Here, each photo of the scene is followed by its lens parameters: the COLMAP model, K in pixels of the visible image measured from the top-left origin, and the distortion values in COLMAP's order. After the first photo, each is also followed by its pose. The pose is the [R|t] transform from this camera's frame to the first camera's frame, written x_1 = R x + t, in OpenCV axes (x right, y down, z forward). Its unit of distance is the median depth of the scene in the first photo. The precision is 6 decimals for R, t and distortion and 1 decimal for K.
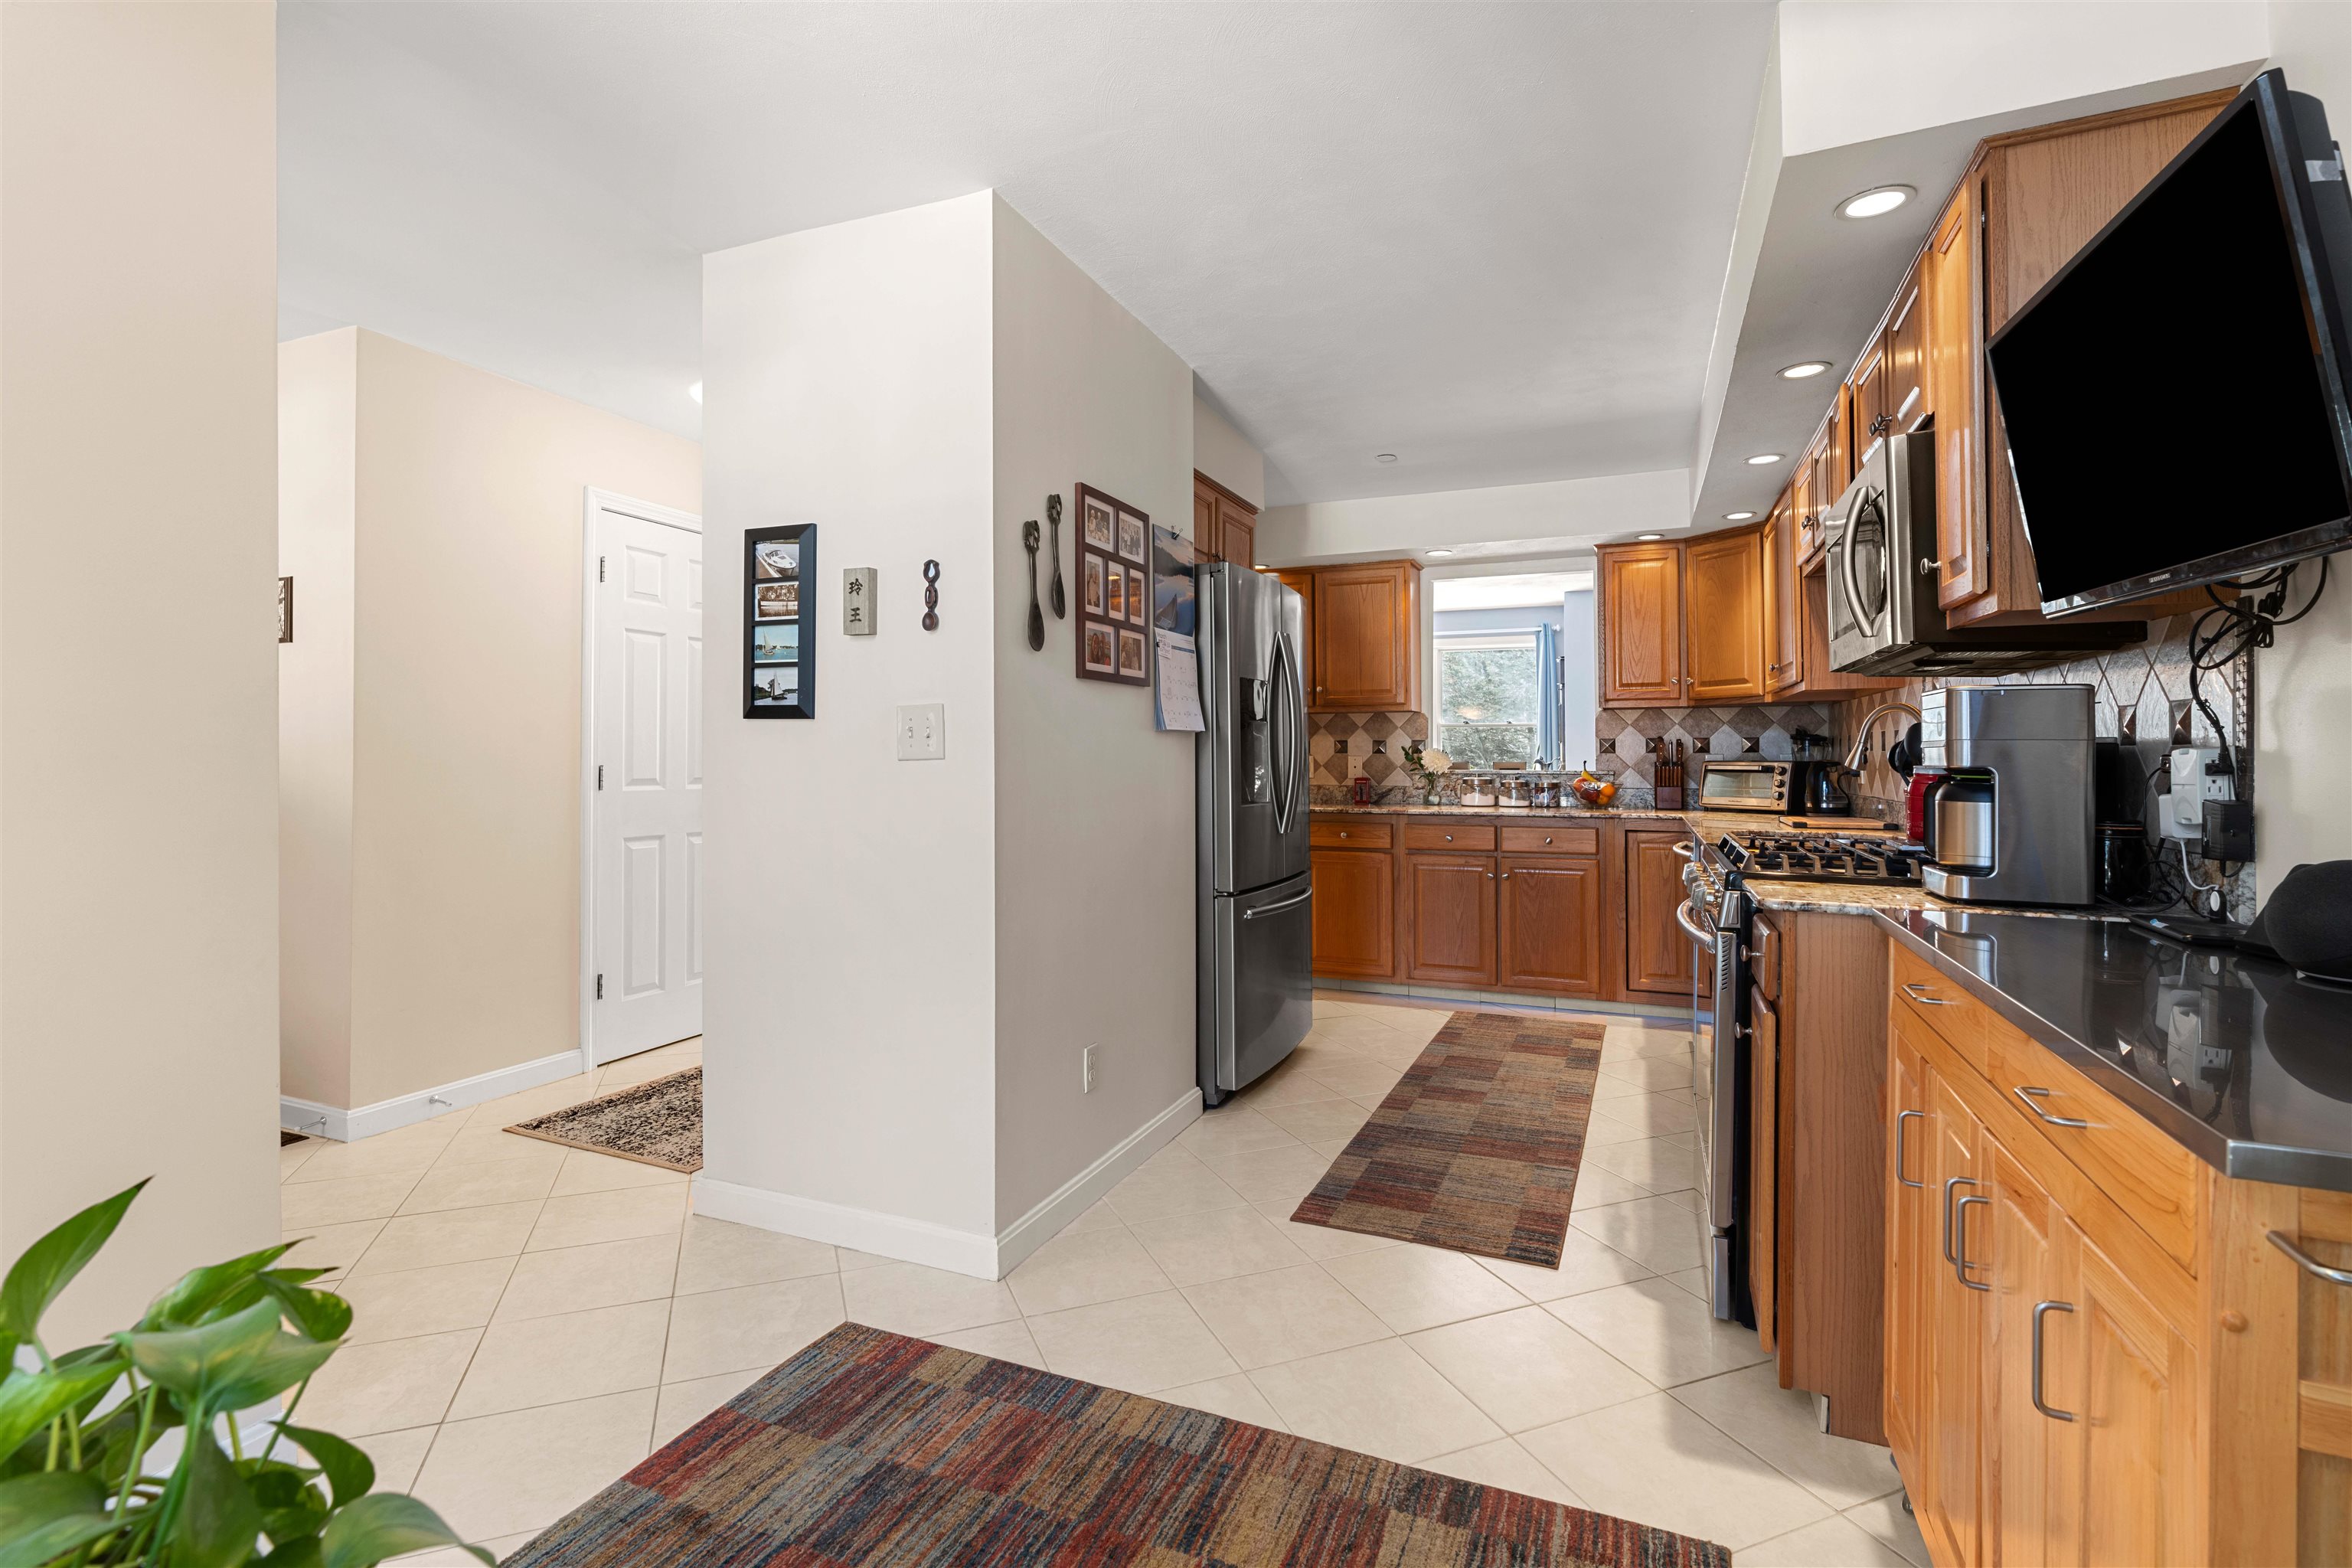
lens RADIAL K [[1063.7, 0, 1181.2], [0, 1063.7, 763.3], [0, 0, 1]] dist [-0.001848, -0.000784]
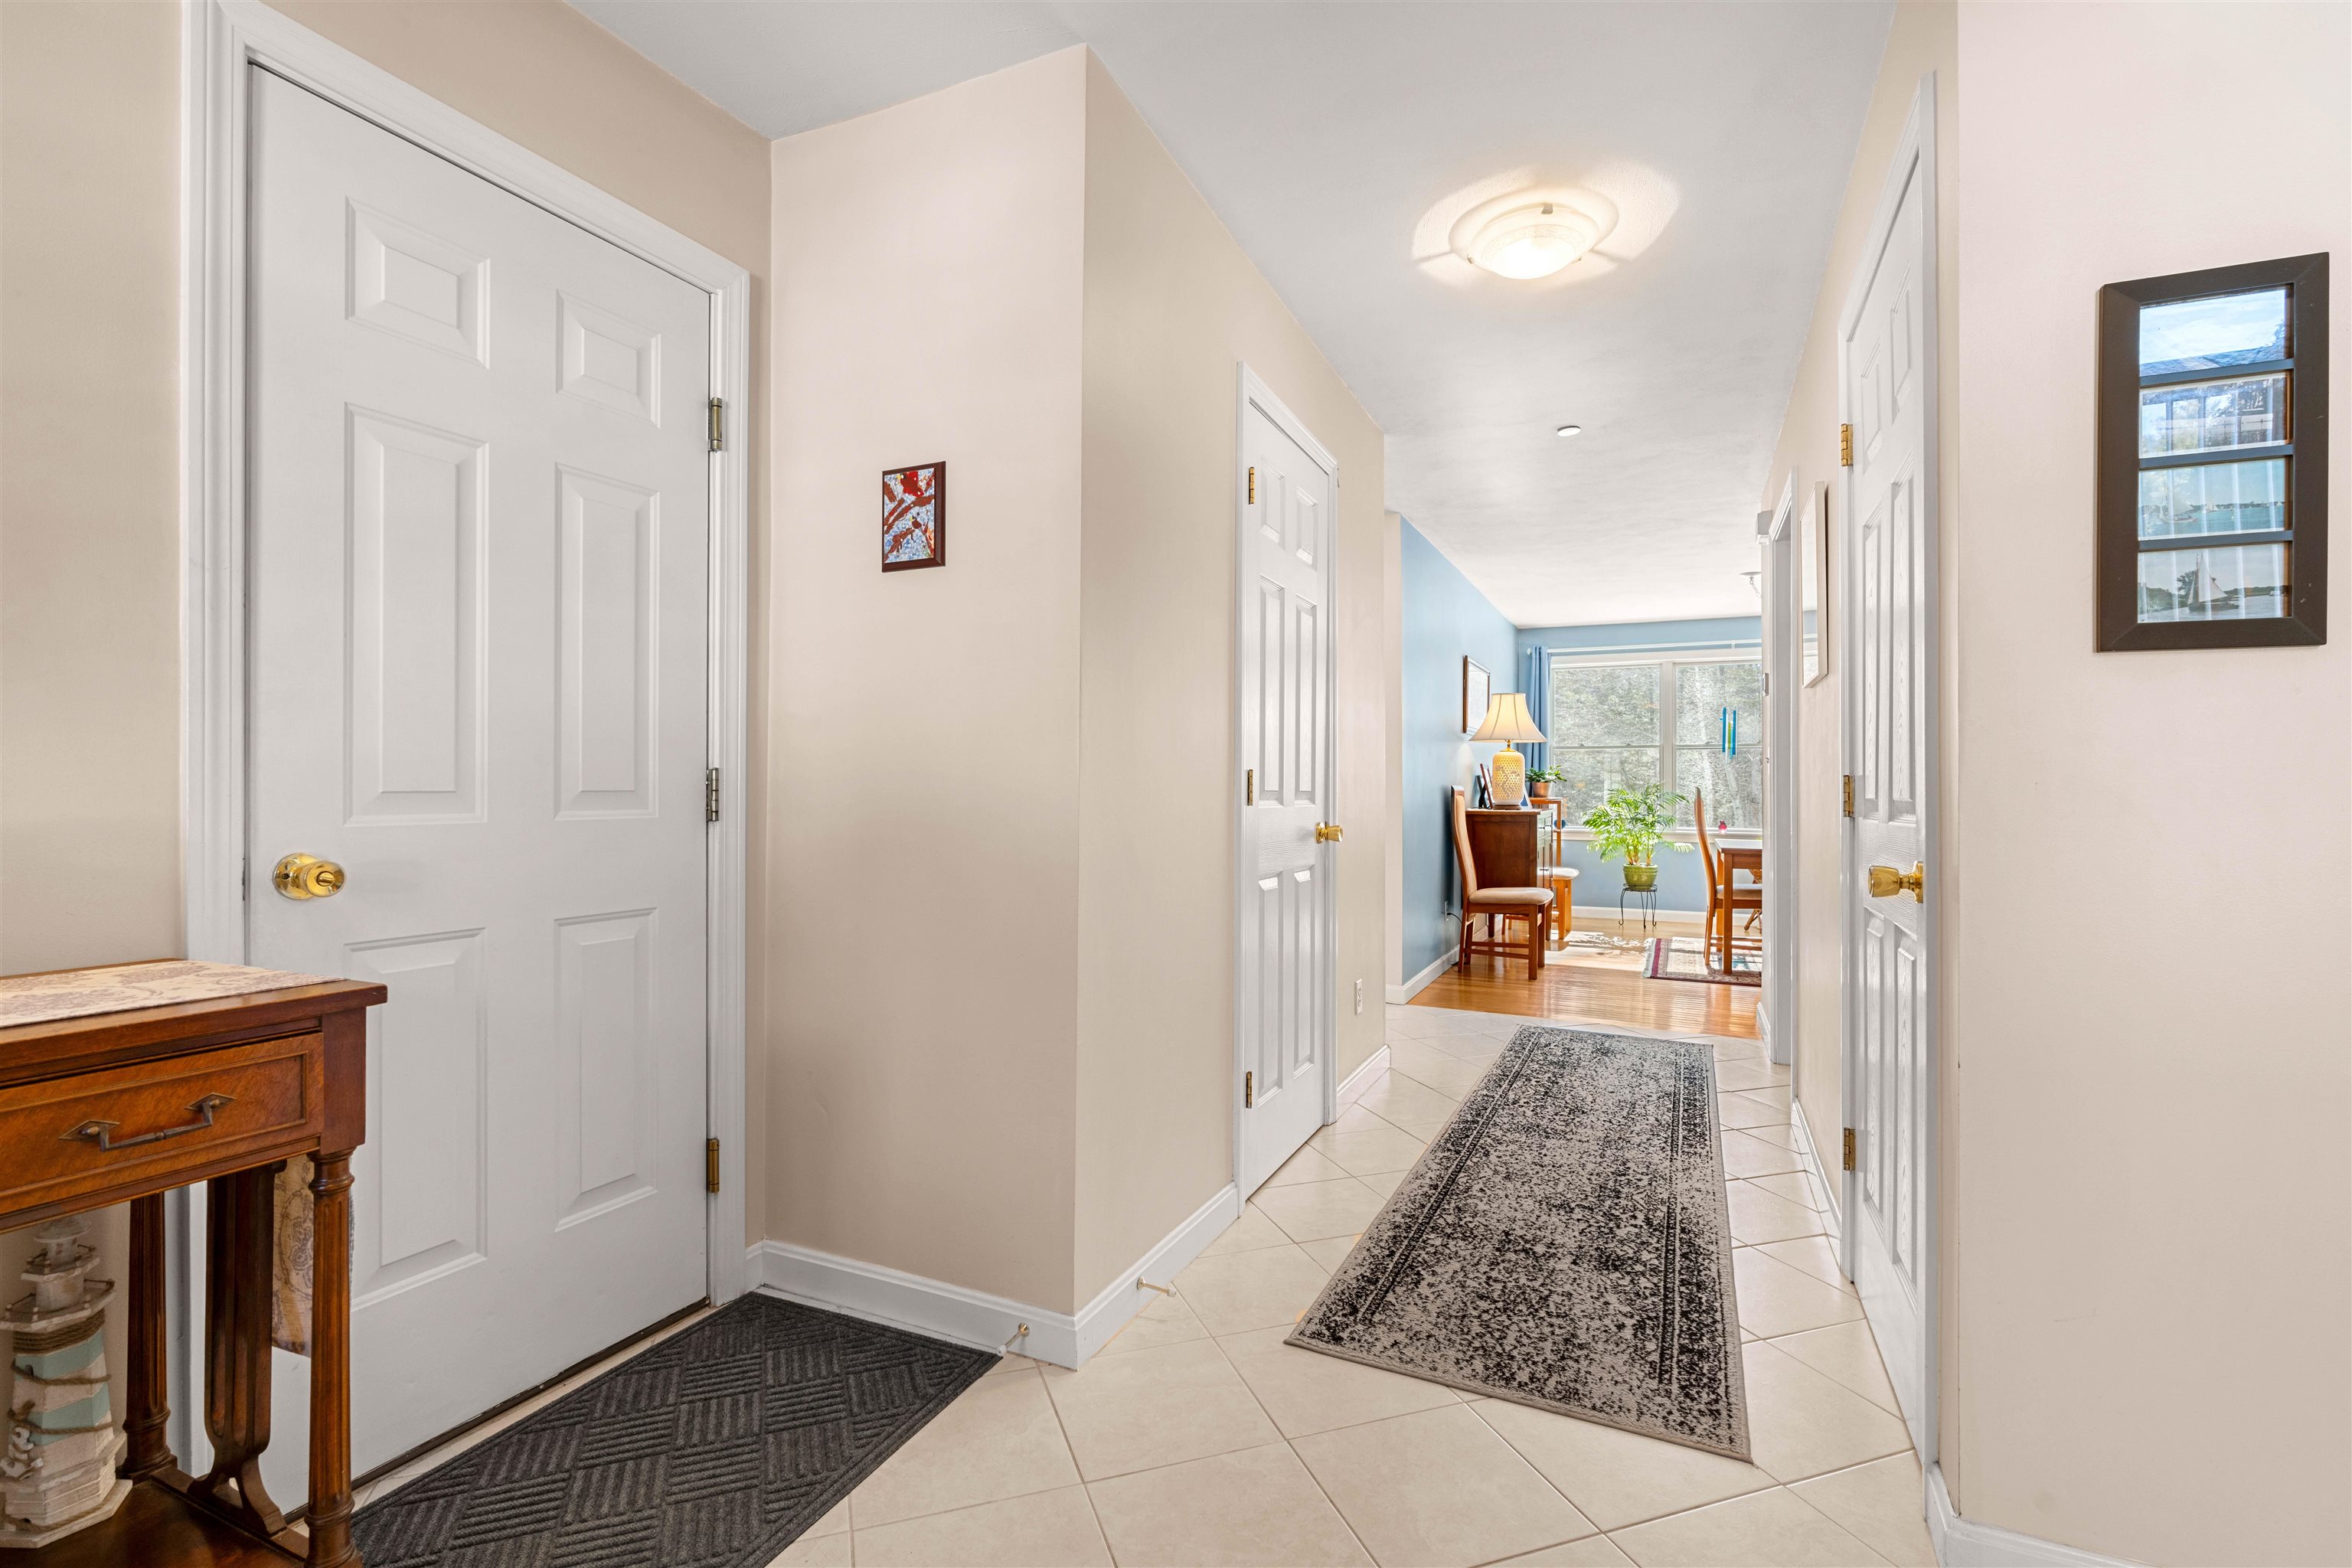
lens RADIAL K [[1063.7, 0, 1178.5], [0, 1063.7, 795.4], [0, 0, 1]] dist [-0.001848, -0.000784]
pose [[0.998906, 0.000333, -0.046766, -0.764183], [-0.000163, 0.999993, 0.003638, 0.023848], [0.046767, -0.003627, 0.998899, 0.424092]]
